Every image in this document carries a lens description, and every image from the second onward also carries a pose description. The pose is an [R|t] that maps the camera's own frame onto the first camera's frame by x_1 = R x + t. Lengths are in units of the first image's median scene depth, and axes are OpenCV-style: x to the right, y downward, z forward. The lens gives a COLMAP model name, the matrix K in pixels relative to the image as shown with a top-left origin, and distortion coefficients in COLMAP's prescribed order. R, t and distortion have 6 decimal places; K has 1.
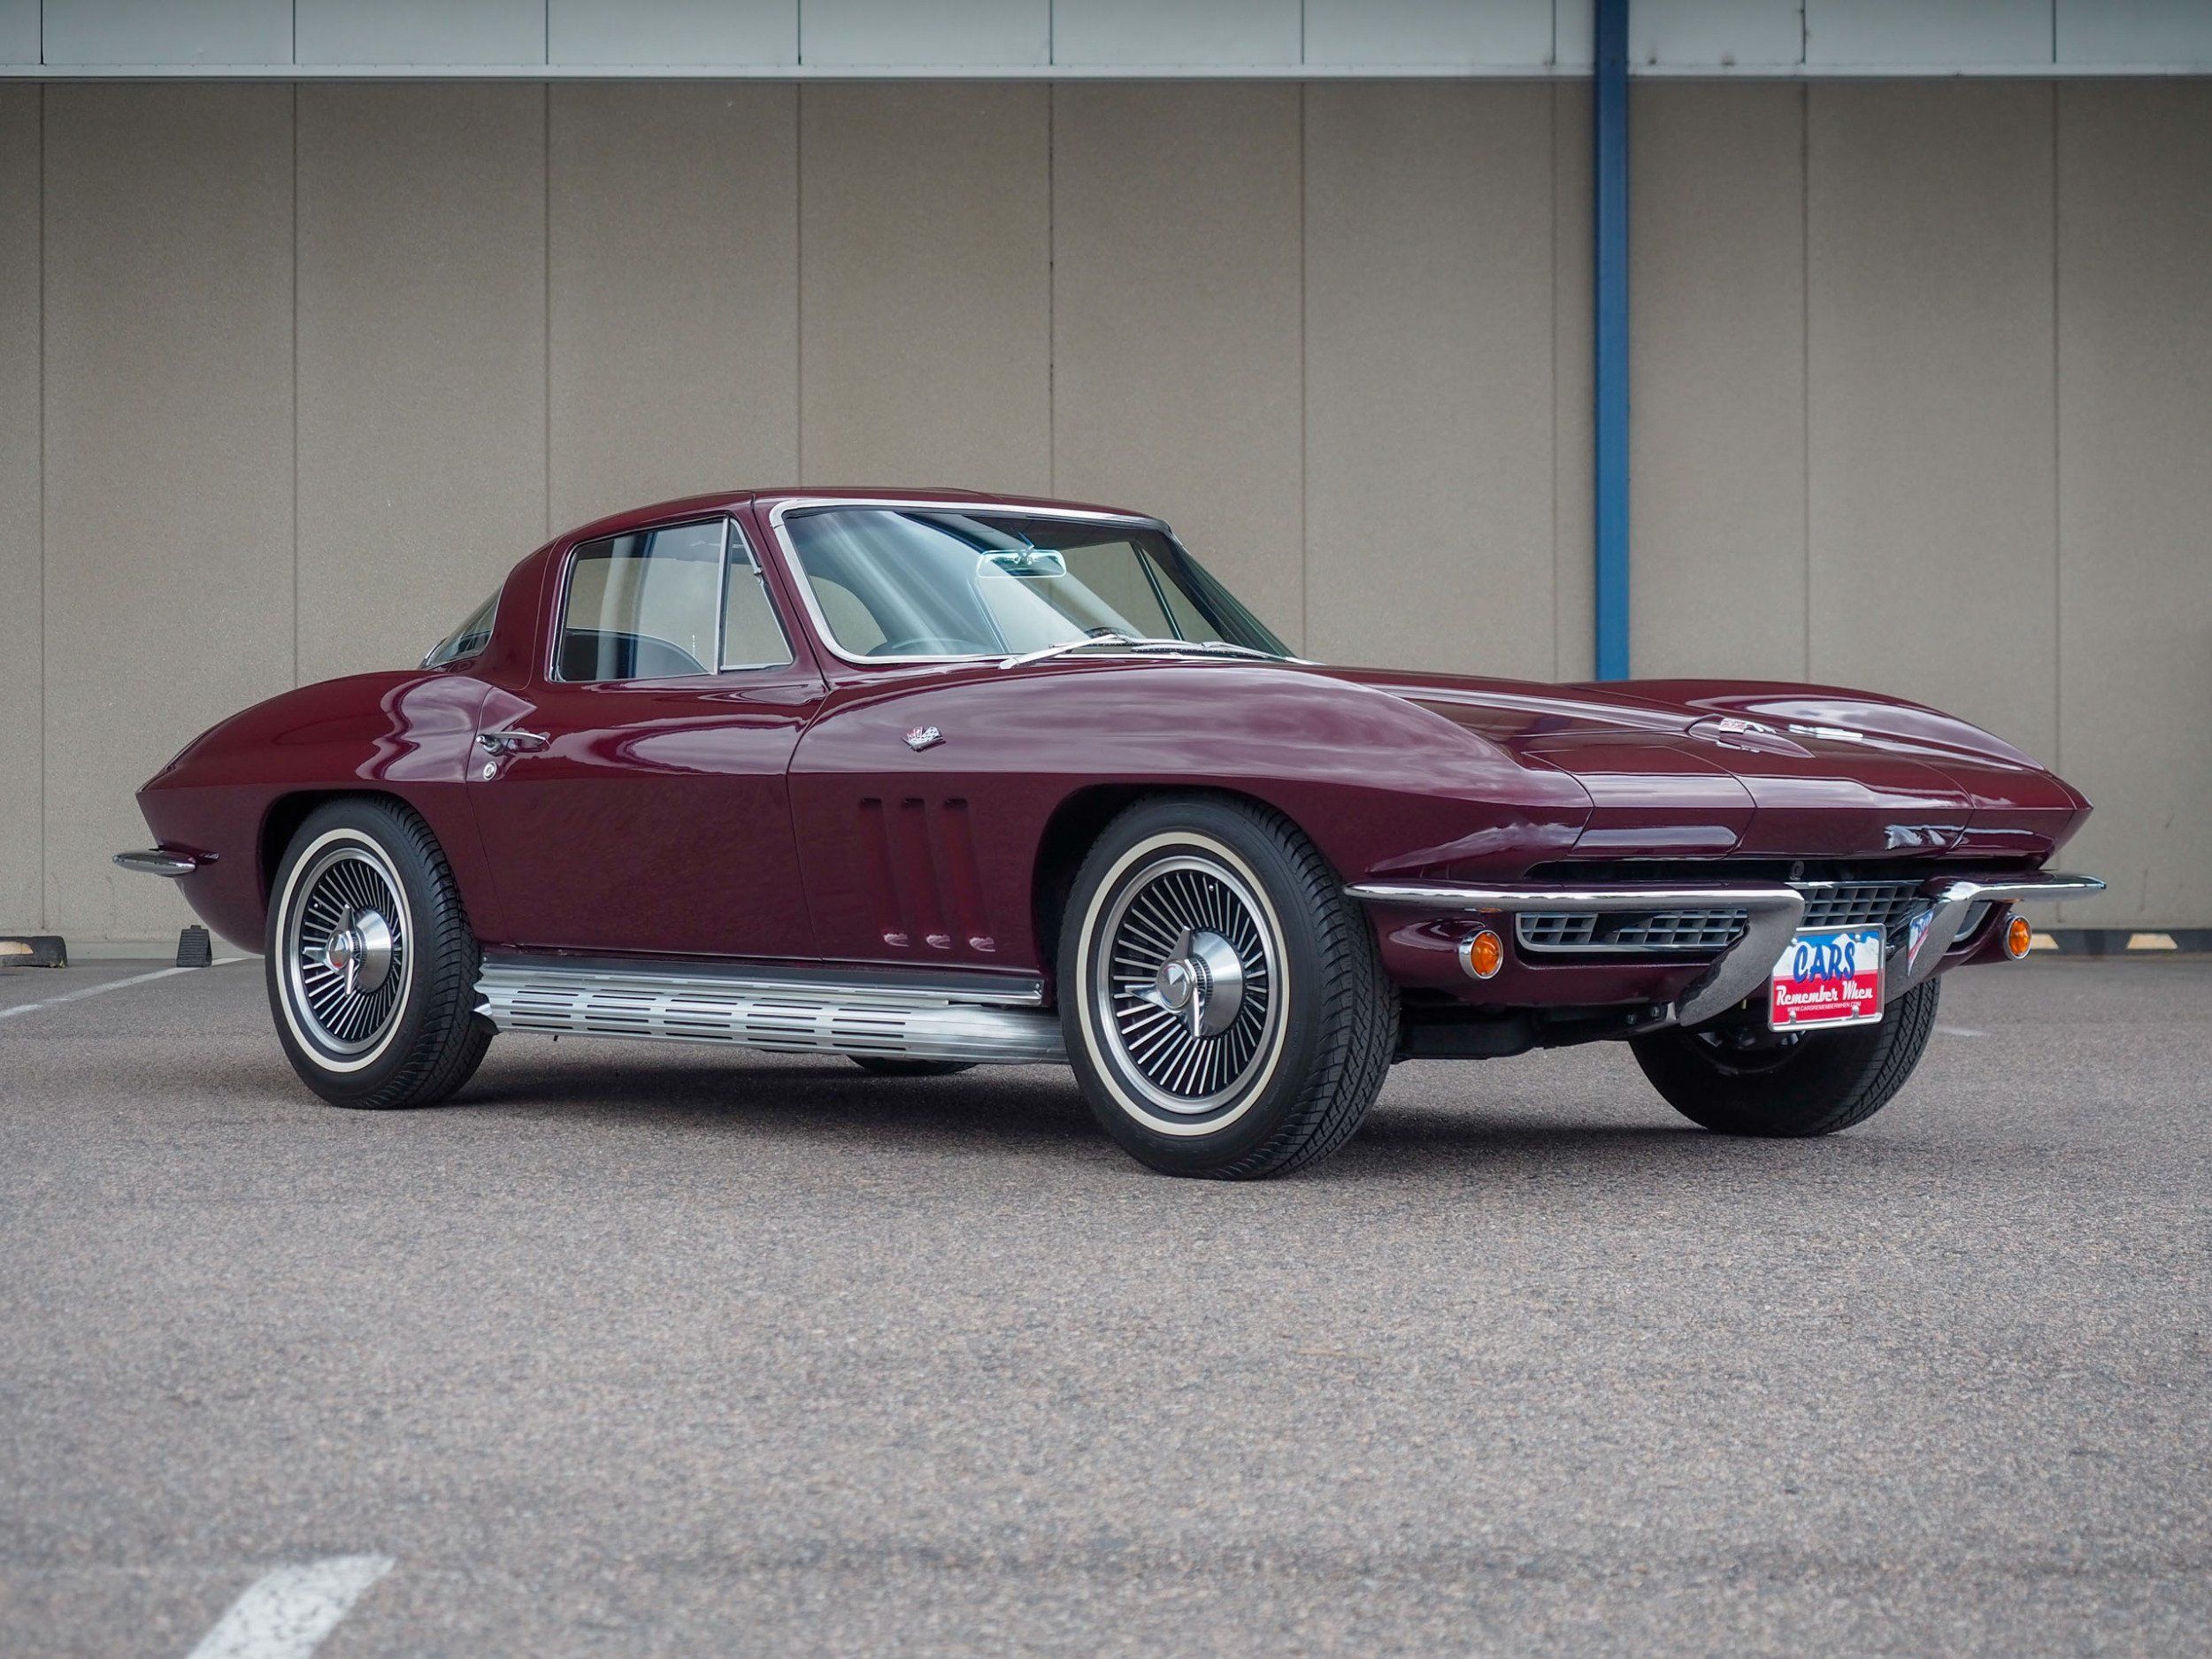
lens RADIAL K [[4502.9, 0, 1045.5], [0, 4502.9, 835.4], [0, 0, 1]] dist [0.047050, -0.263370]
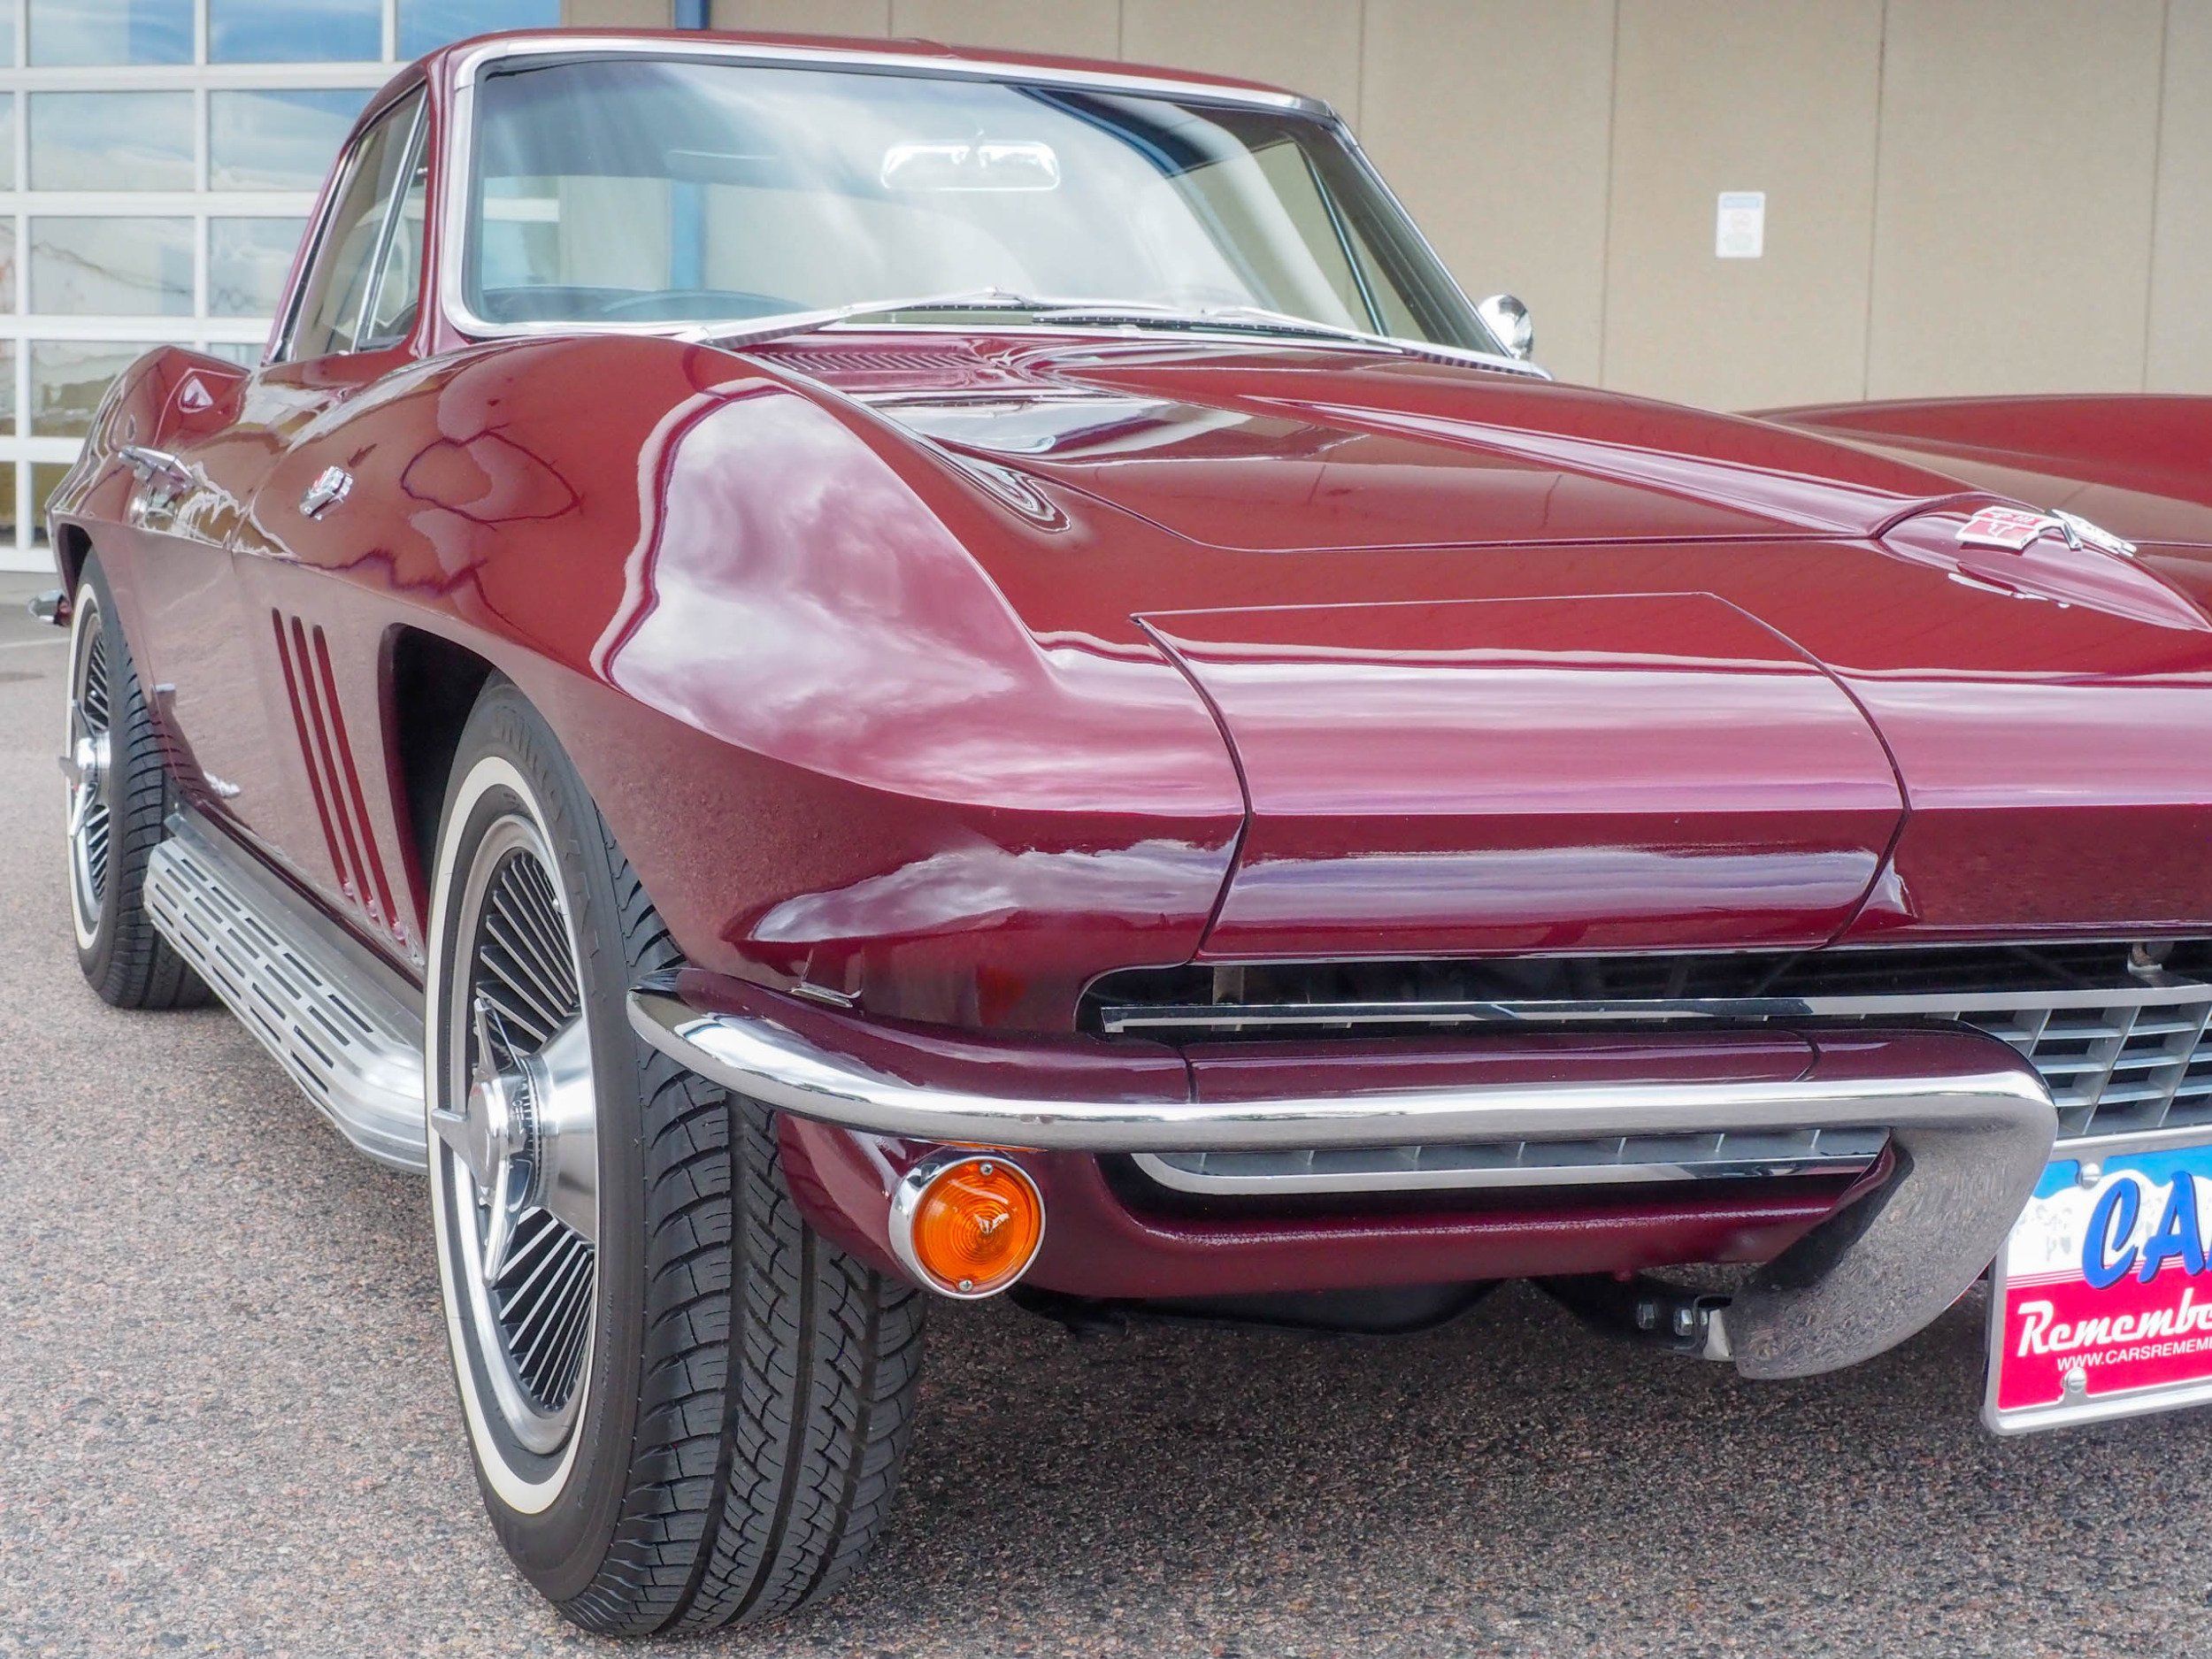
lens RADIAL K [[3179.9, 0, 1111.8], [0, 3179.9, 821.7], [0, 0, 1]] dist [0.005793, 0.054844]
pose [[0.946007, 0.060824, -0.318388, 0.167976], [-0.027097, 0.993638, 0.109311, -0.026937], [0.323011, -0.094782, 0.941637, 0.736598]]
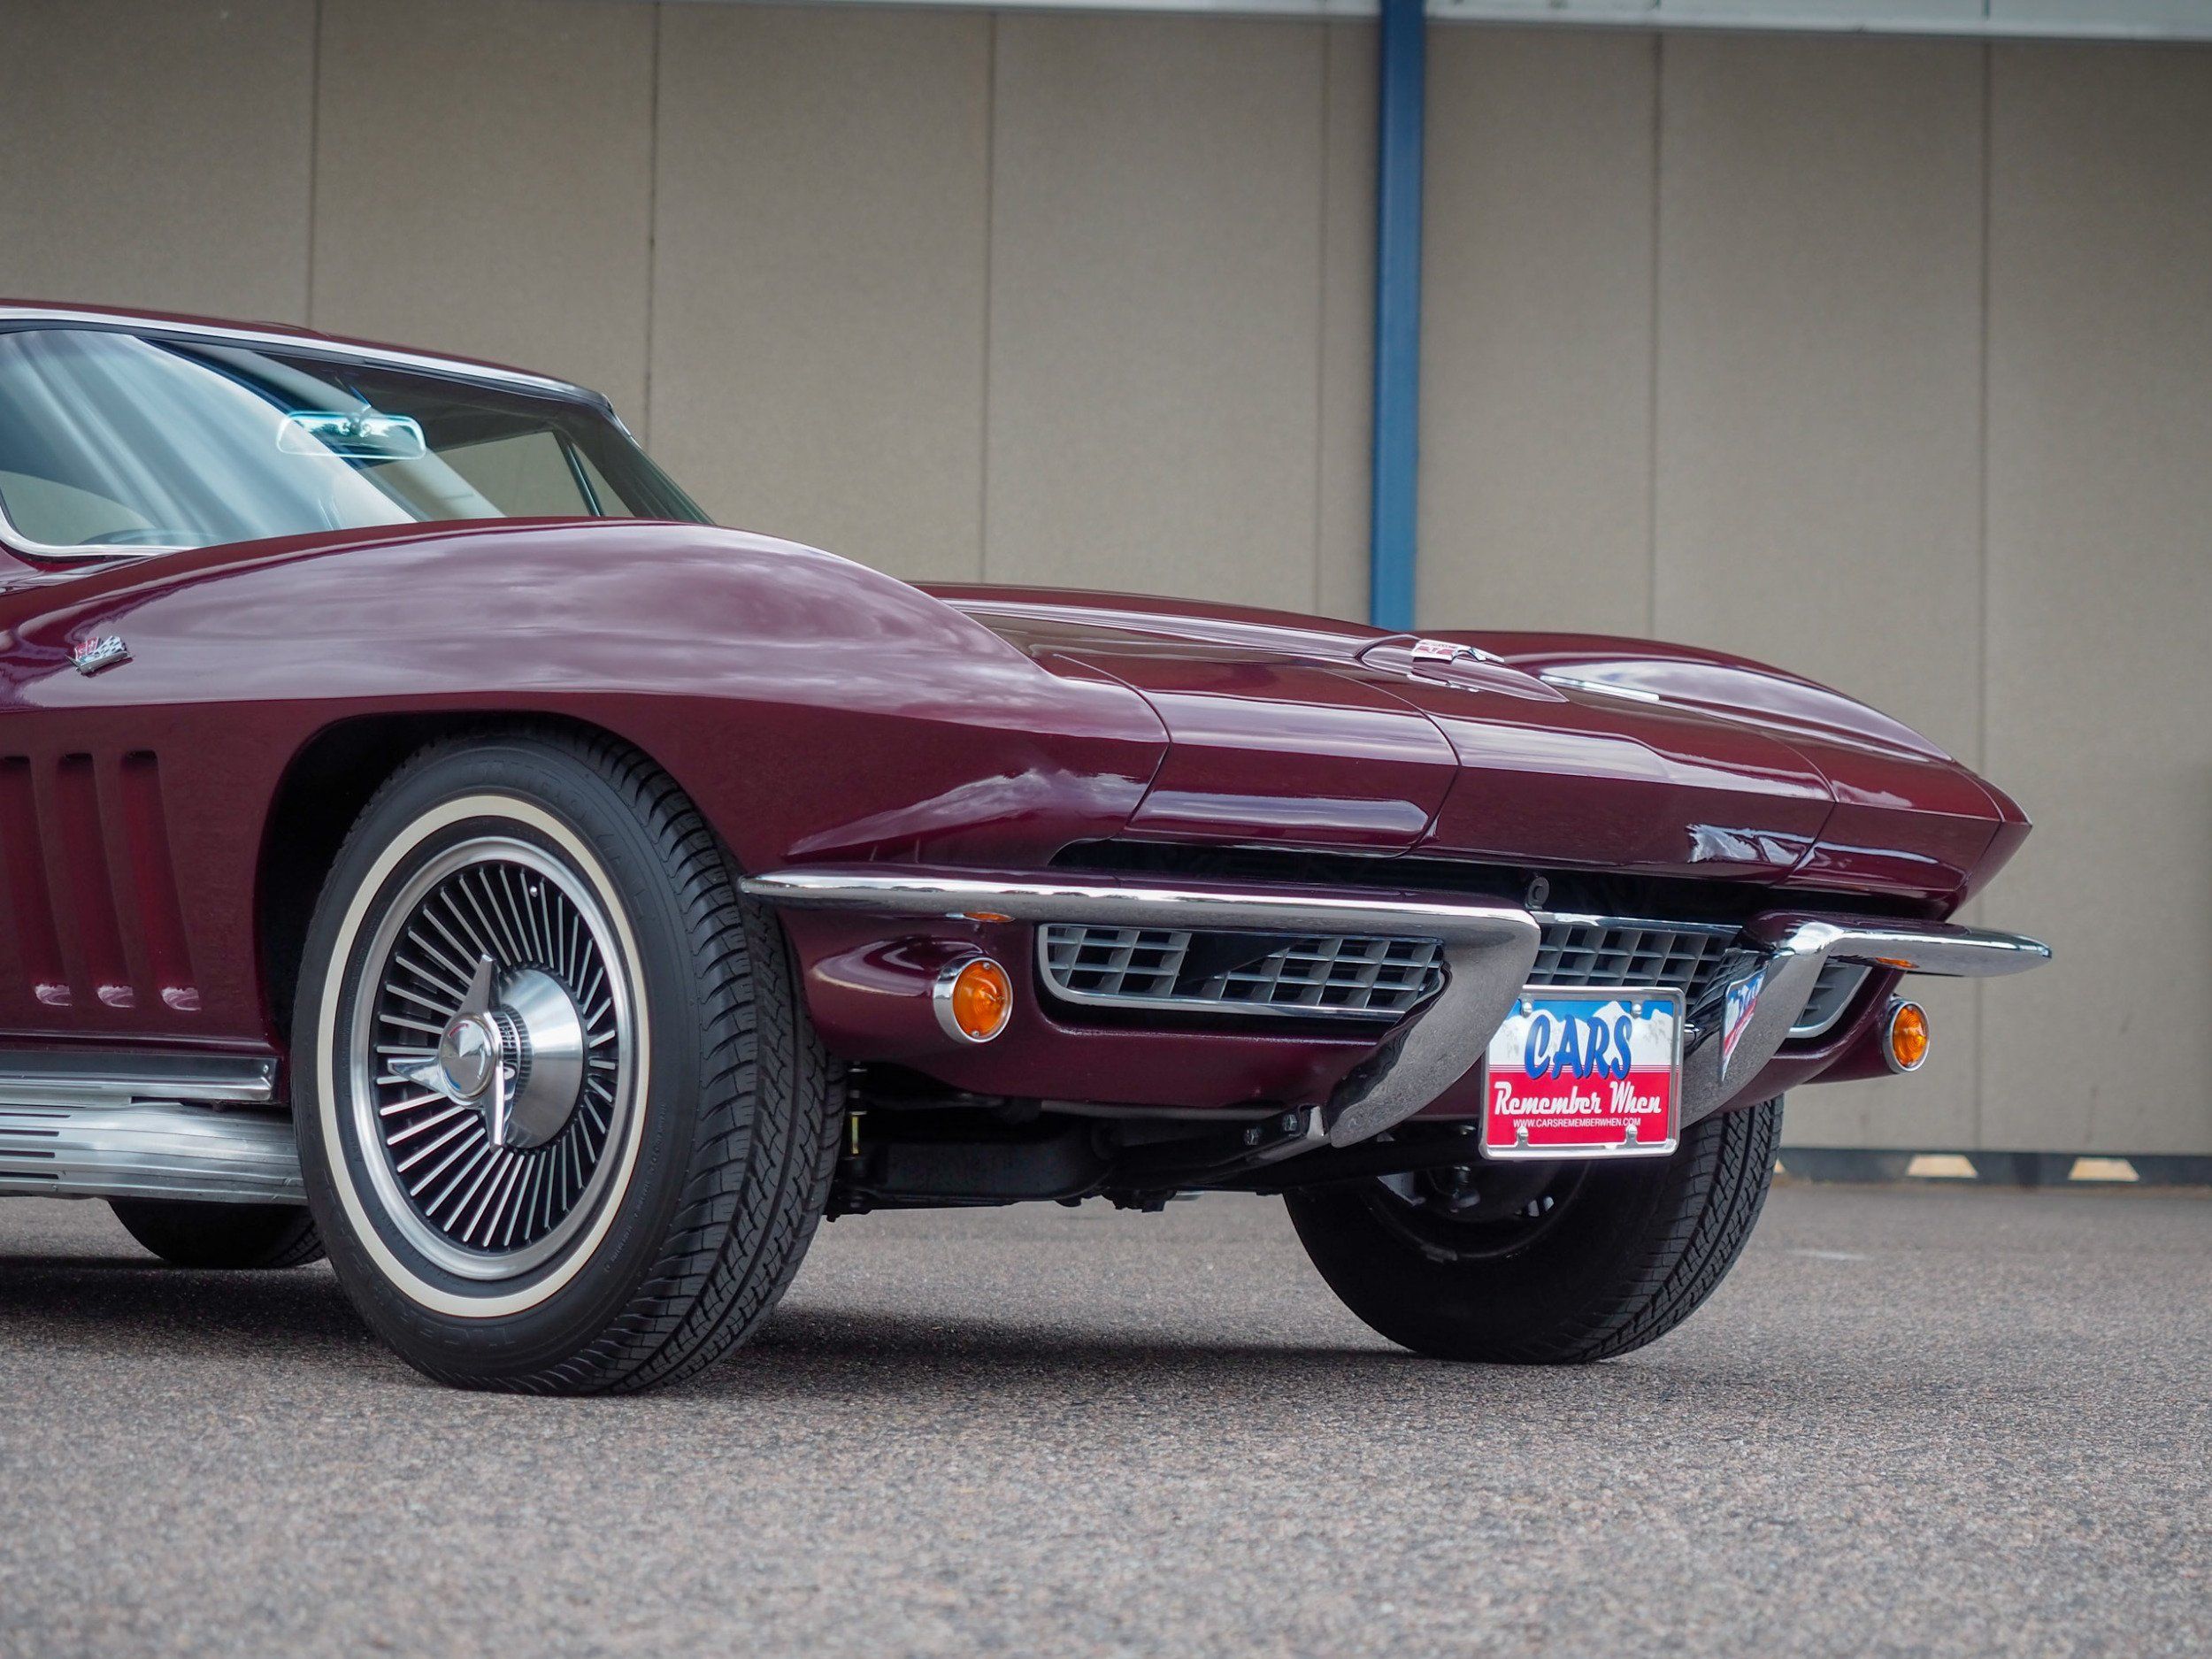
lens RADIAL K [[5288.3, 0, 1029.1], [0, 5288.3, 823.7], [0, 0, 1]] dist [0.049438, -0.366520]
pose [[0.998809, 0.024991, 0.041910, 0.070365], [-0.022682, 0.998246, -0.054681, 0.038094], [-0.043203, 0.053665, 0.997624, 0.307289]]
